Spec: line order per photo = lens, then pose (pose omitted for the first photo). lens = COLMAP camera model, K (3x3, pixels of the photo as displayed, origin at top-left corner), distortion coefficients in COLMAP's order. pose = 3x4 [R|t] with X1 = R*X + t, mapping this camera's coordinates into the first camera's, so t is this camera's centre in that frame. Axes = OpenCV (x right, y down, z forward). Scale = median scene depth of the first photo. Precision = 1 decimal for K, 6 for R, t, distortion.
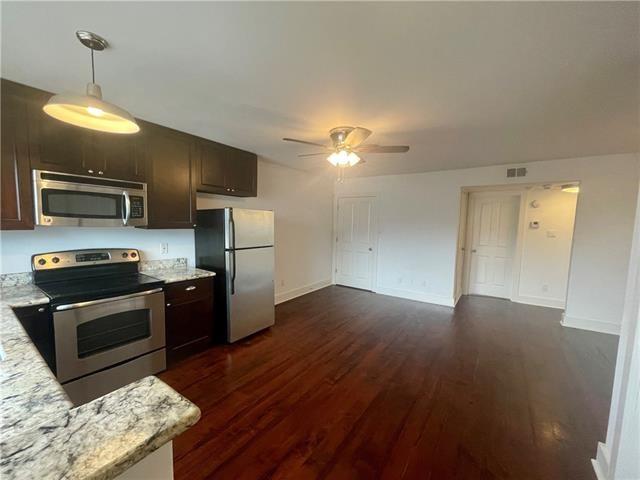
lens RADIAL K [[258.5, 0, 320.8], [0, 258.5, 243.1], [0, 0, 1]] dist [-0.001483, -0.000076]
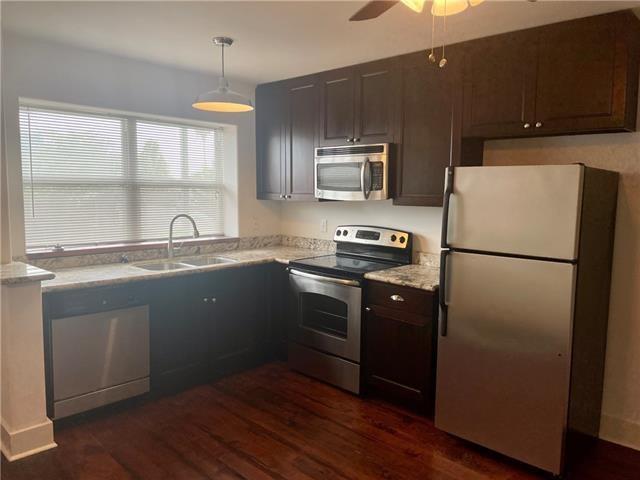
lens RADIAL K [[487.3, 0, 315.9], [0, 487.3, 235.1], [0, 0, 1]] dist [0.117633, -0.173193]
pose [[-0.161466, 0.069081, -0.984458, 0.712080], [-0.098595, 0.991427, 0.085741, -0.064161], [0.981941, 0.110907, -0.153271, 0.969485]]
